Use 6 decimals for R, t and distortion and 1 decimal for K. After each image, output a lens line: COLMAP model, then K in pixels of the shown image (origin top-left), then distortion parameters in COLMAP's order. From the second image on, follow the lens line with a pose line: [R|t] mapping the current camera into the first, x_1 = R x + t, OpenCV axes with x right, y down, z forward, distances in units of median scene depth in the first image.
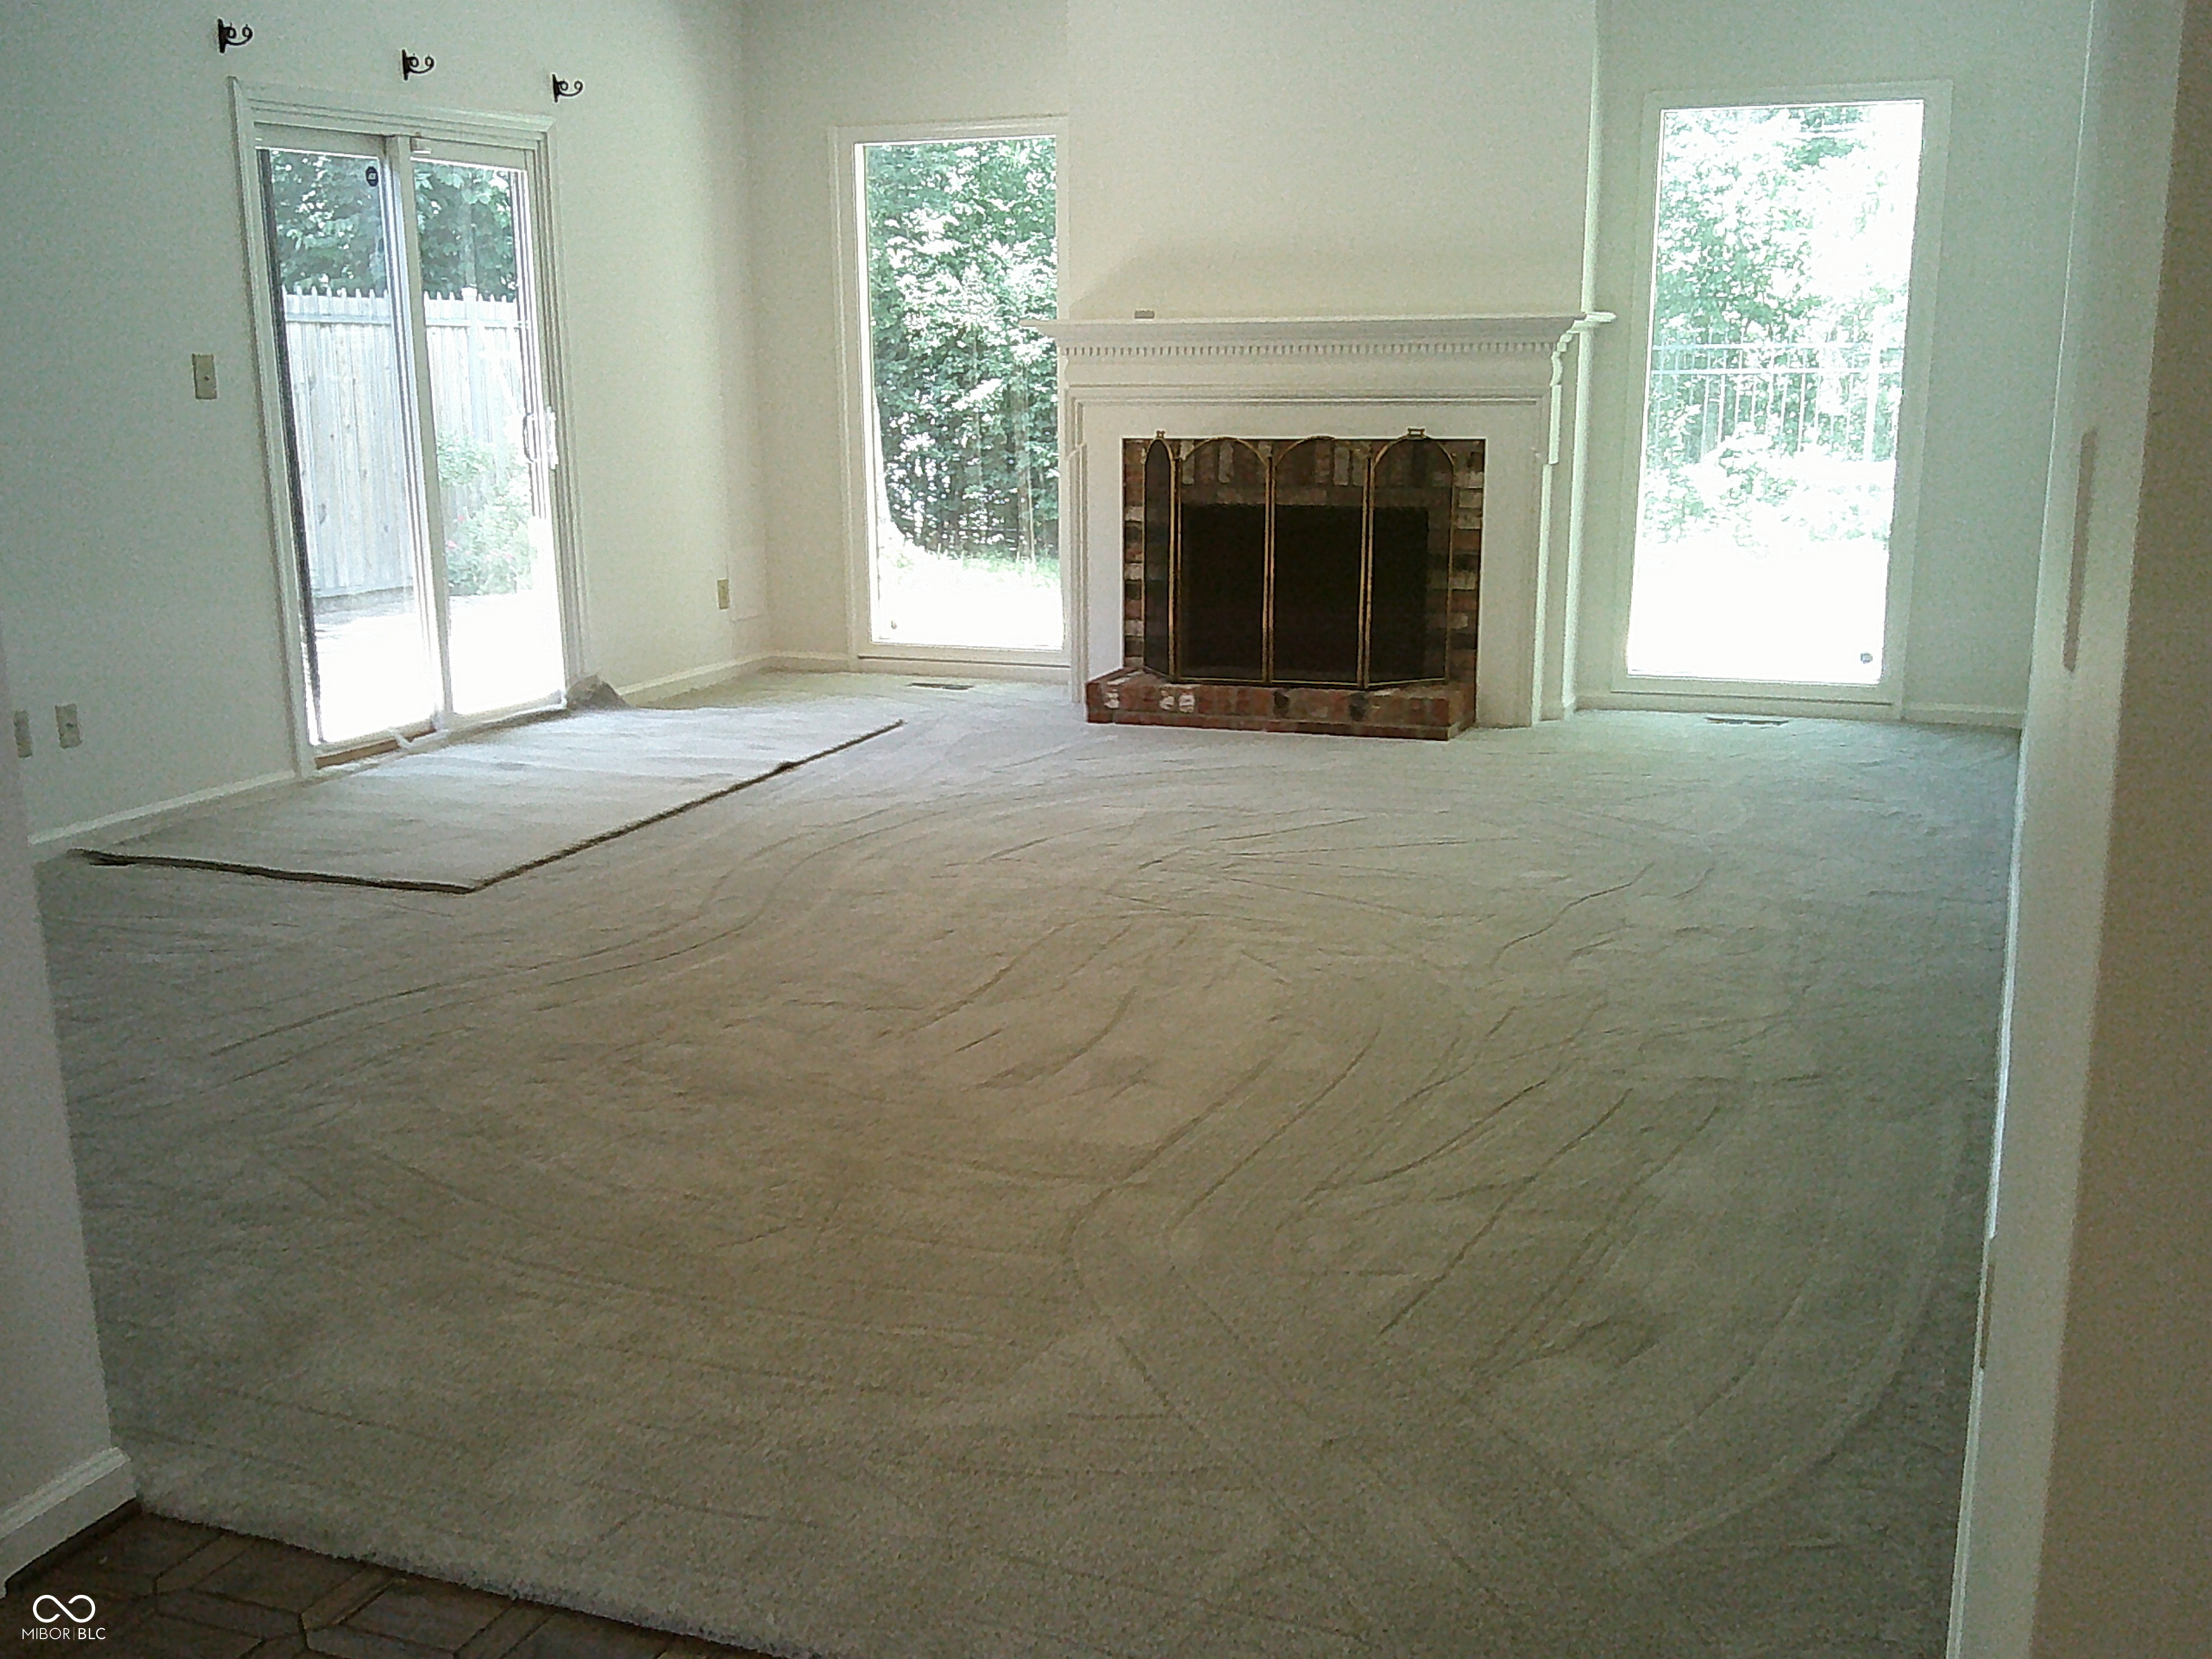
lens RADIAL K [[2226.4, 0, 1084.0], [0, 2226.4, 843.4], [0, 0, 1]] dist [0.143160, -0.421420]
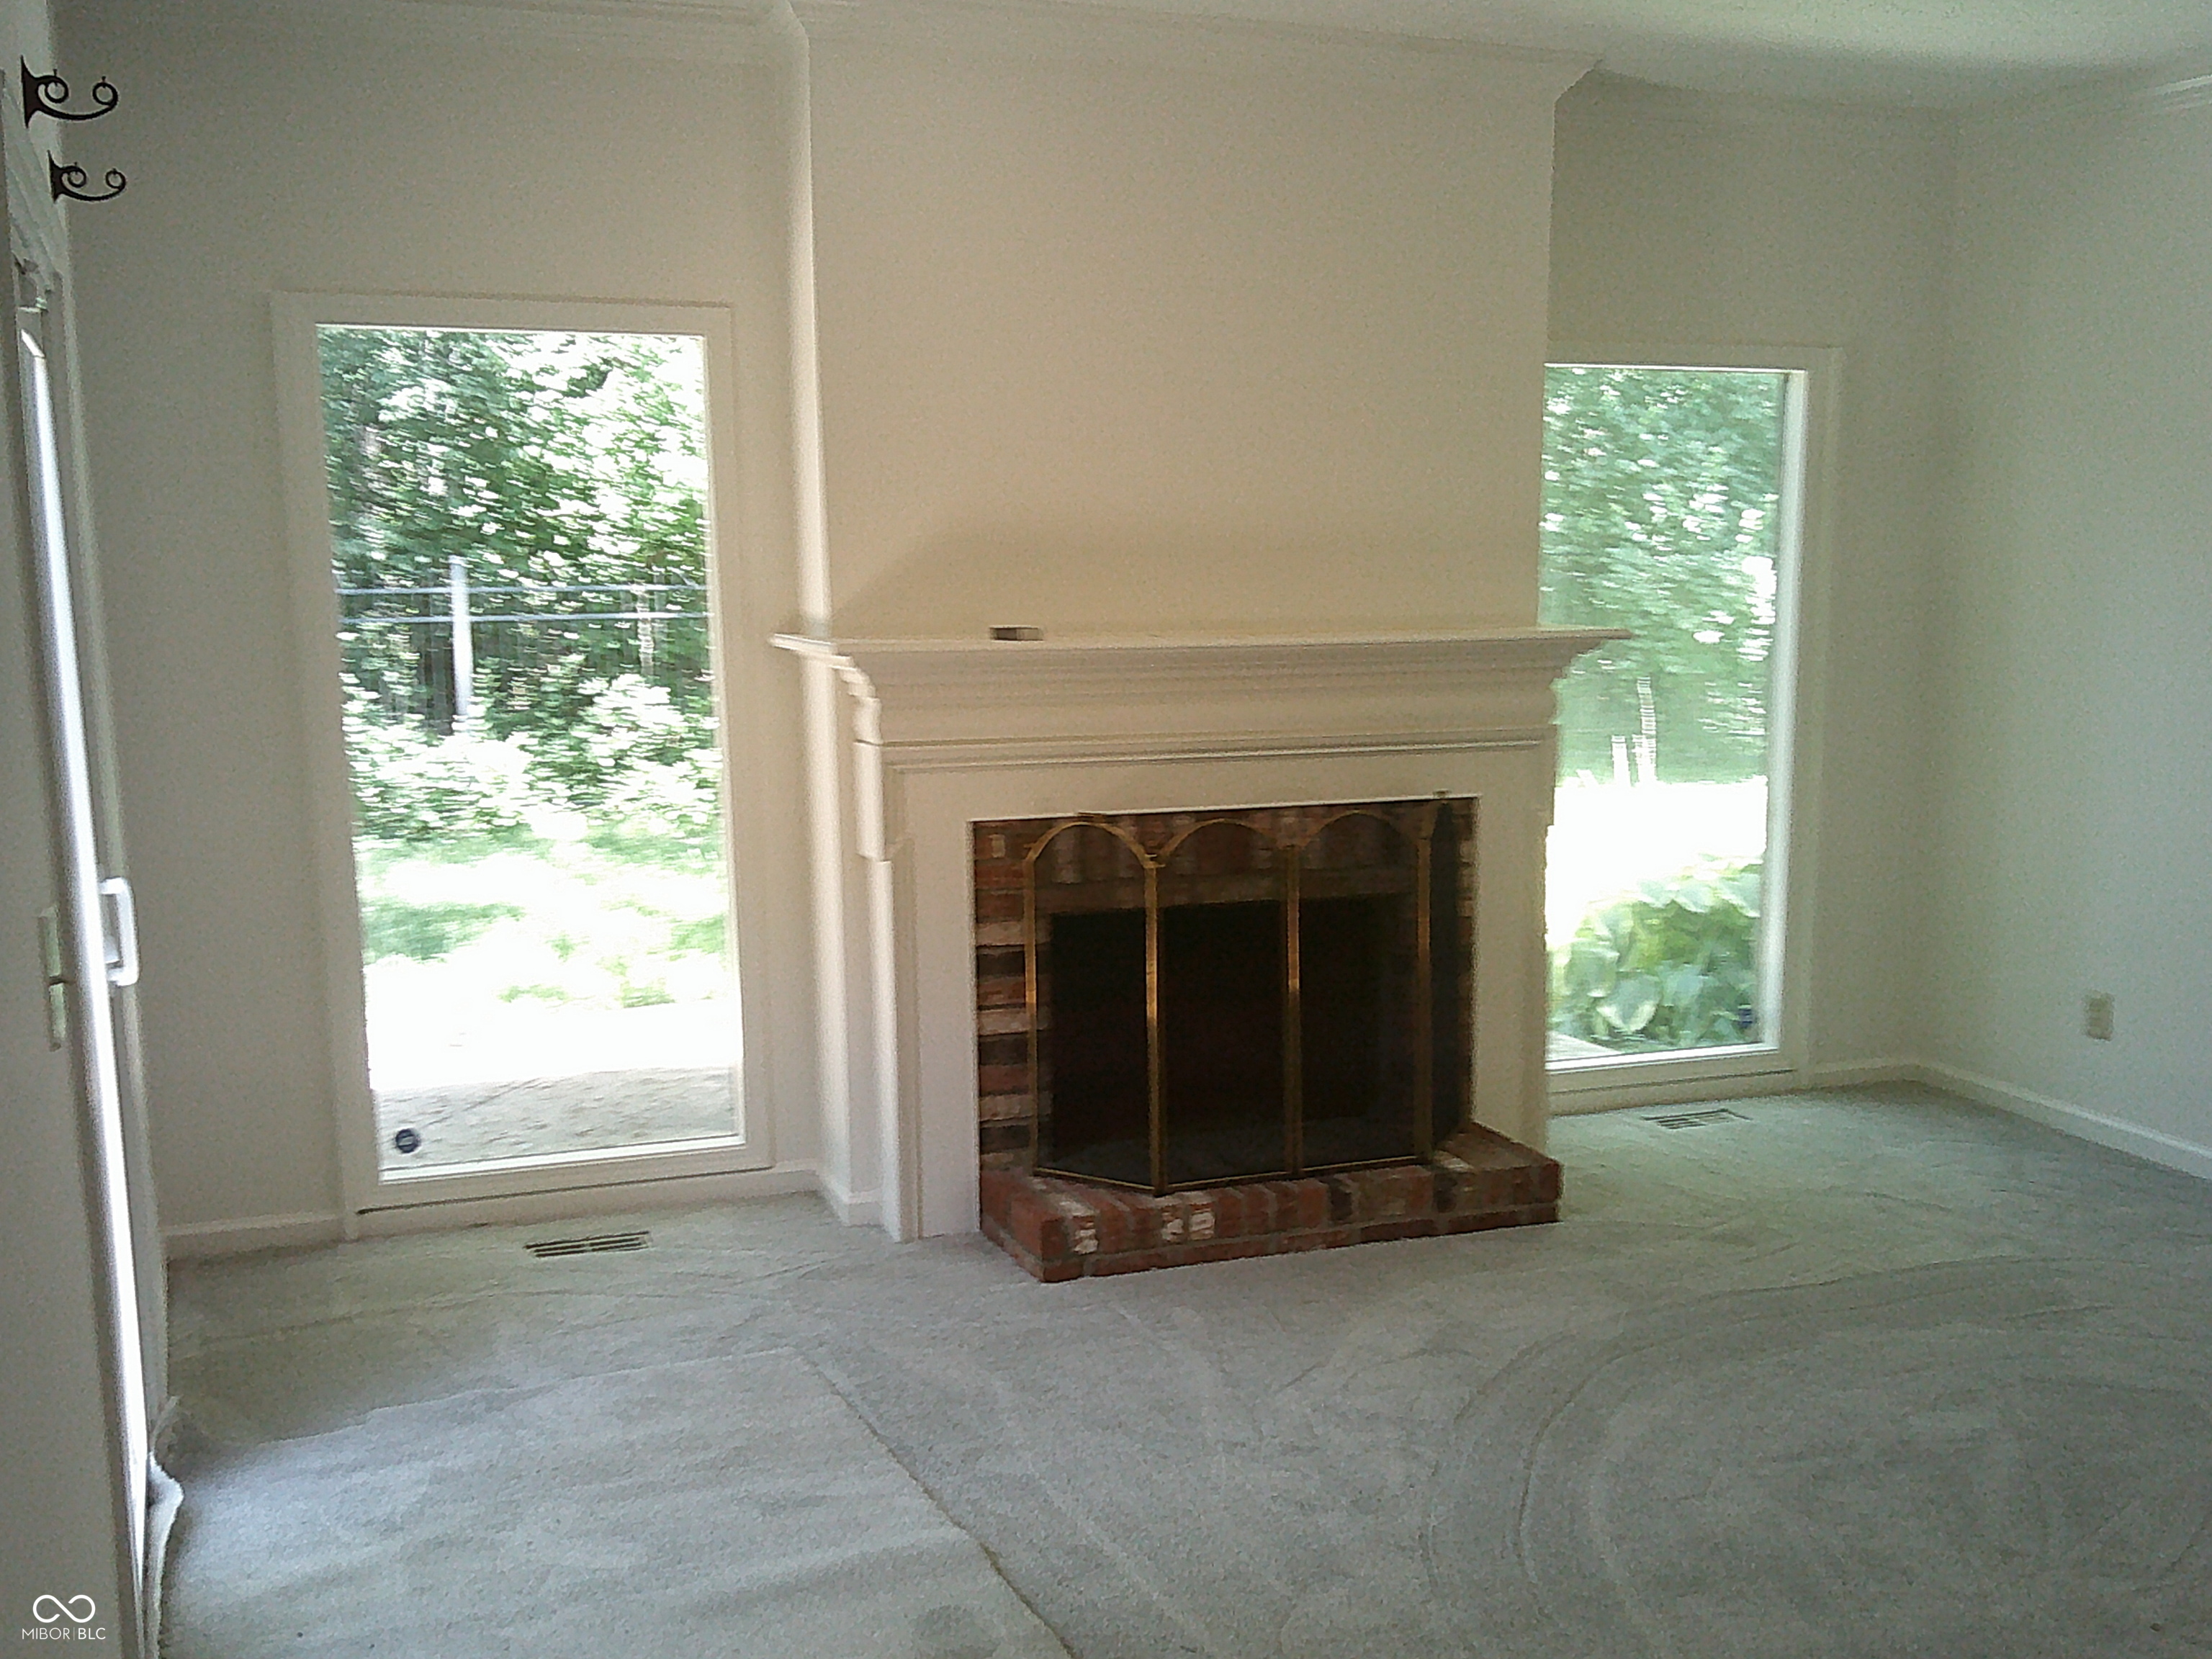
lens RADIAL K [[2226.4, 0, 1084.0], [0, 2226.4, 843.4], [0, 0, 1]] dist [0.143160, -0.421420]
pose [[0.749363, -0.083886, 0.656824, -0.393154], [0.143116, 0.989015, -0.036967, -0.152893], [-0.646508, 0.121703, 0.753137, 0.521832]]
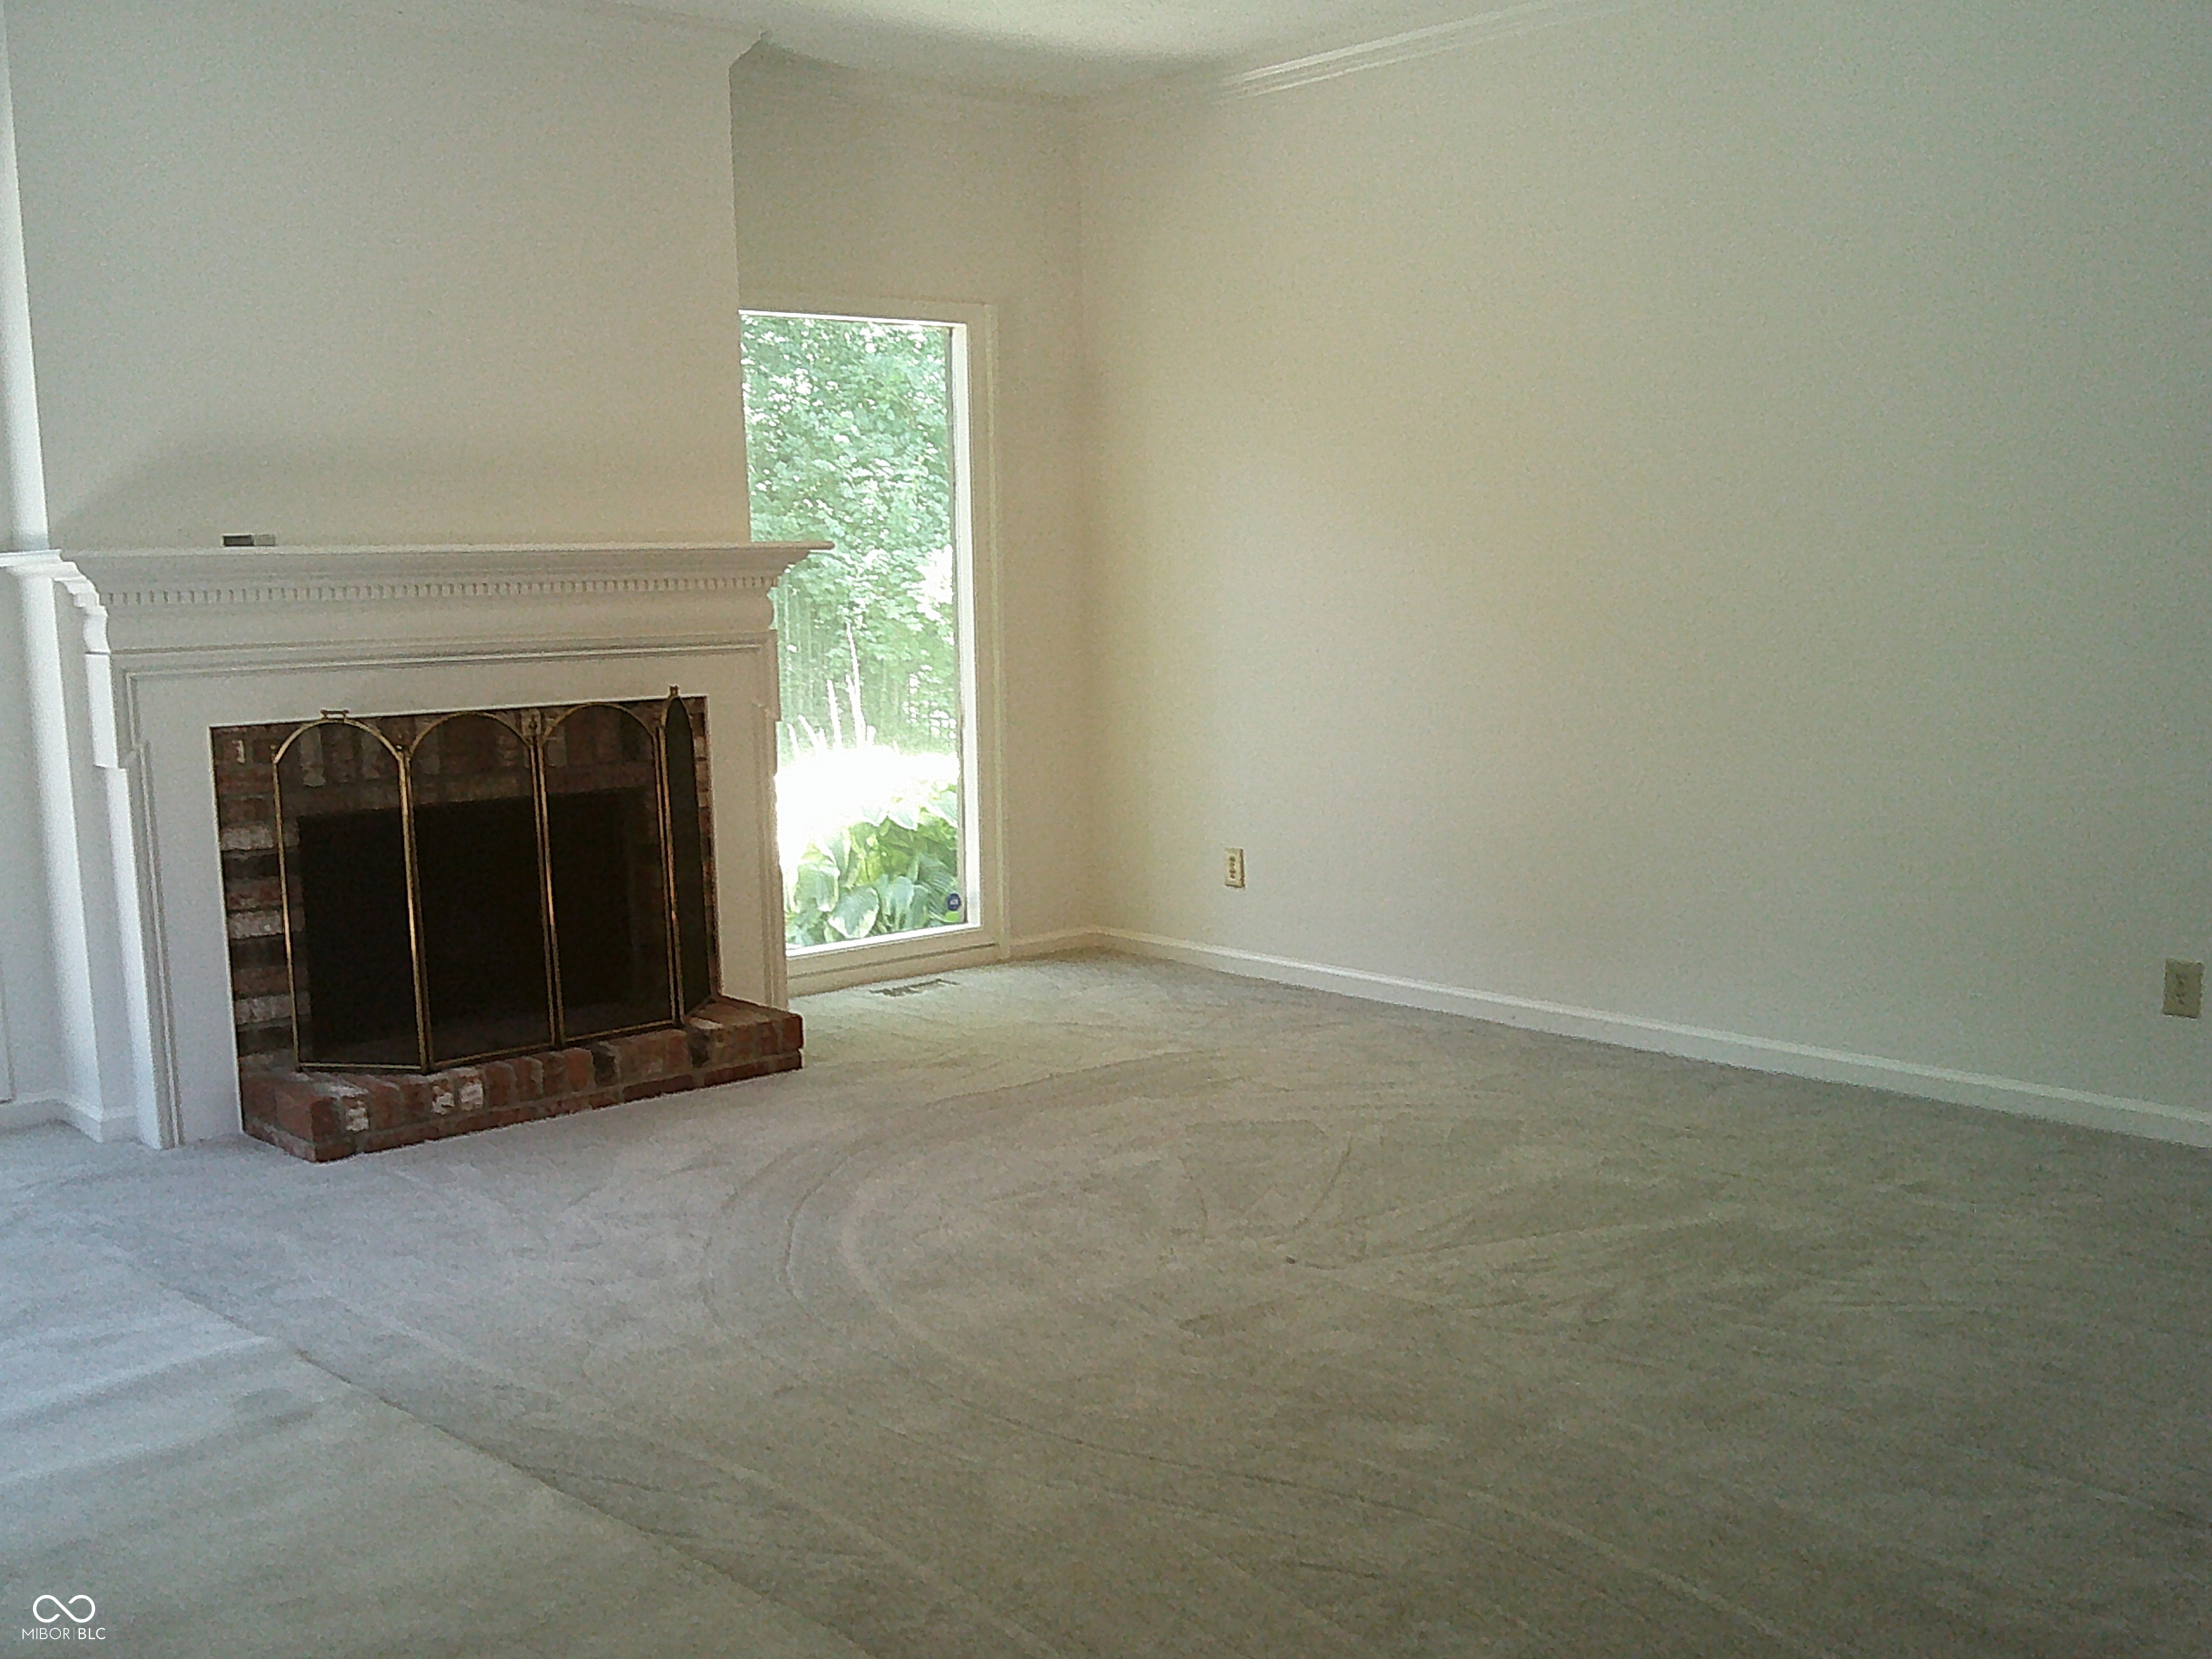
lens RADIAL K [[2226.4, 0, 1084.0], [0, 2226.4, 843.4], [0, 0, 1]] dist [0.143160, -0.421420]
pose [[0.476194, -0.111424, 0.872252, -0.453419], [0.208767, 0.977904, 0.010947, -0.106882], [-0.854199, 0.176884, 0.488933, 0.491029]]
